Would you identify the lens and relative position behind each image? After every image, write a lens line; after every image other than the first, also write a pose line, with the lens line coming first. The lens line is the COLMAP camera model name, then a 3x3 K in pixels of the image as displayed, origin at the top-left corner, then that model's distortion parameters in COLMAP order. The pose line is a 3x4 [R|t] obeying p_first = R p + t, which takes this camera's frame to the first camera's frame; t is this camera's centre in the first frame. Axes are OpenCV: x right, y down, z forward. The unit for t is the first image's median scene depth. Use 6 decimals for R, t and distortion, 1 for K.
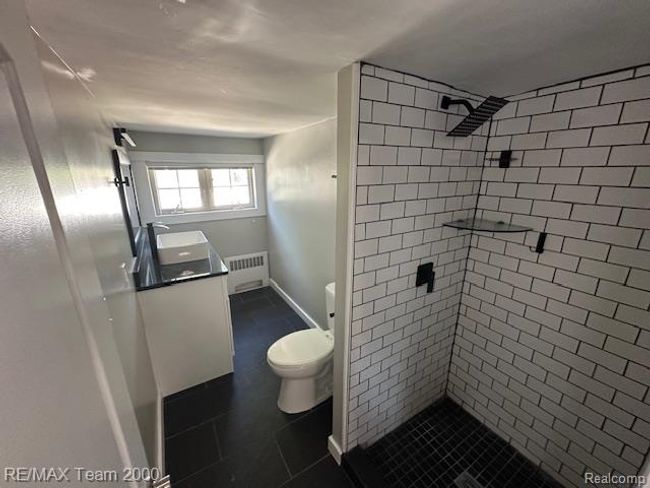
lens RADIAL K [[260.5, 0, 325.4], [0, 260.5, 243.7], [0, 0, 1]] dist [-0.002105, 0.000356]
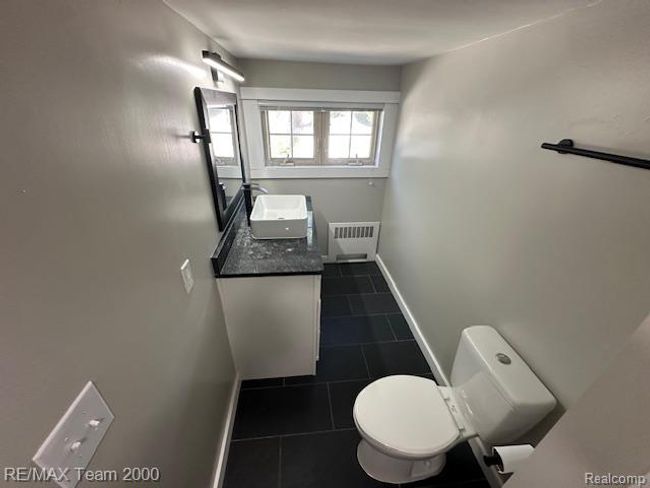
lens RADIAL K [[260.5, 0, 324.3], [0, 260.5, 243.0], [0, 0, 1]] dist [-0.002105, 0.000356]
pose [[0.901700, 0.222446, -0.370749, -0.142735], [-0.140273, 0.961623, 0.235805, -0.163022], [0.408975, -0.160620, 0.898299, 0.427938]]
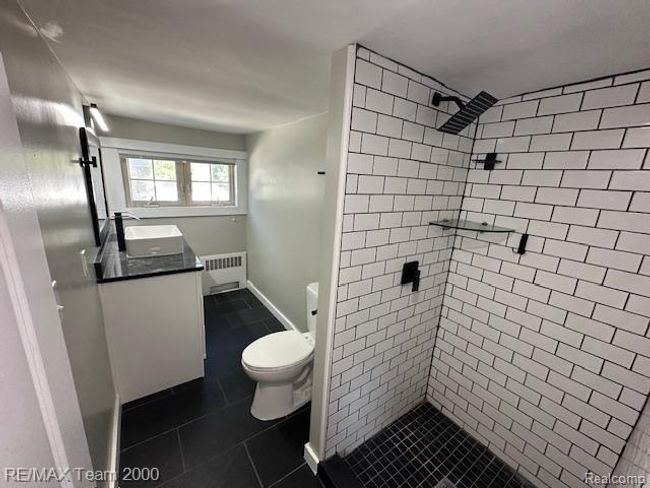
lens RADIAL K [[260.5, 0, 325.1], [0, 260.5, 244.0], [0, 0, 1]] dist [-0.002105, 0.000356]
pose [[0.996283, 0.039125, 0.076742, -0.015562], [-0.036709, 0.998793, -0.032643, 0.047599], [-0.077926, 0.029705, 0.996517, 0.038312]]
